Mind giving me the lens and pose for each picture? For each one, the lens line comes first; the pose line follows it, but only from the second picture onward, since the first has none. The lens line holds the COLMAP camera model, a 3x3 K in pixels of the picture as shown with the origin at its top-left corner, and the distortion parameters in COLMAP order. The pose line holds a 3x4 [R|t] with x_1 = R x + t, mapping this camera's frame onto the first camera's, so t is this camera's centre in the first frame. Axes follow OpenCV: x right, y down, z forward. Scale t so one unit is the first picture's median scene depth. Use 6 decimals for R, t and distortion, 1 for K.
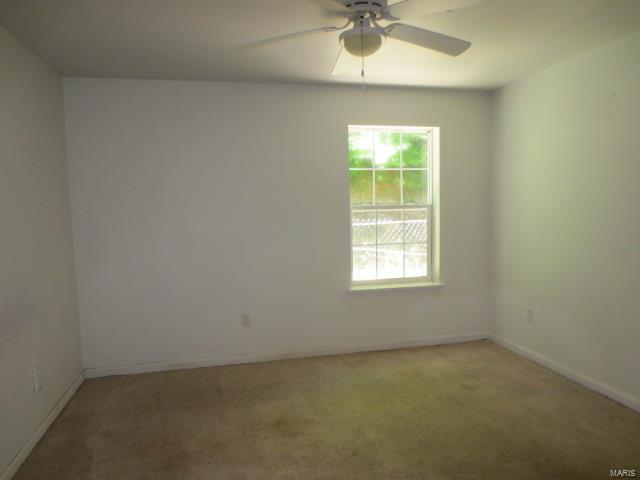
lens RADIAL K [[470.9, 0, 320.0], [0, 470.9, 240.0], [0, 0, 1]] dist [-0.003031, 0.001551]
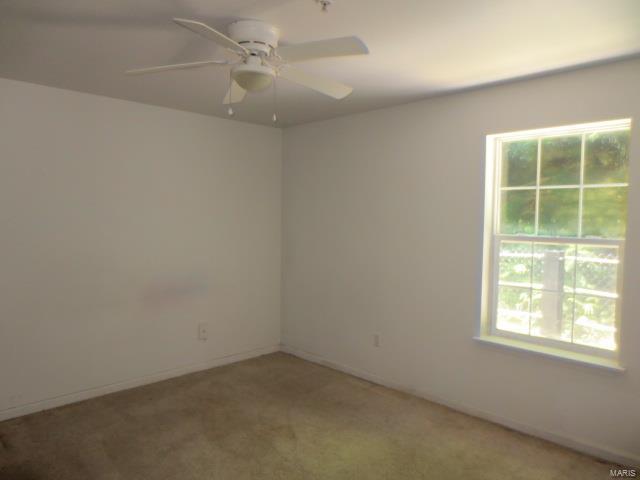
lens RADIAL K [[456.5, 0, 320.0], [0, 456.5, 240.0], [0, 0, 1]] dist [-0.029387, 0.012632]
pose [[0.515917, 0.065521, -0.854129, 0.593780], [-0.093774, 0.995398, 0.019716, -0.053011], [0.851490, 0.069923, 0.519687, 0.359368]]
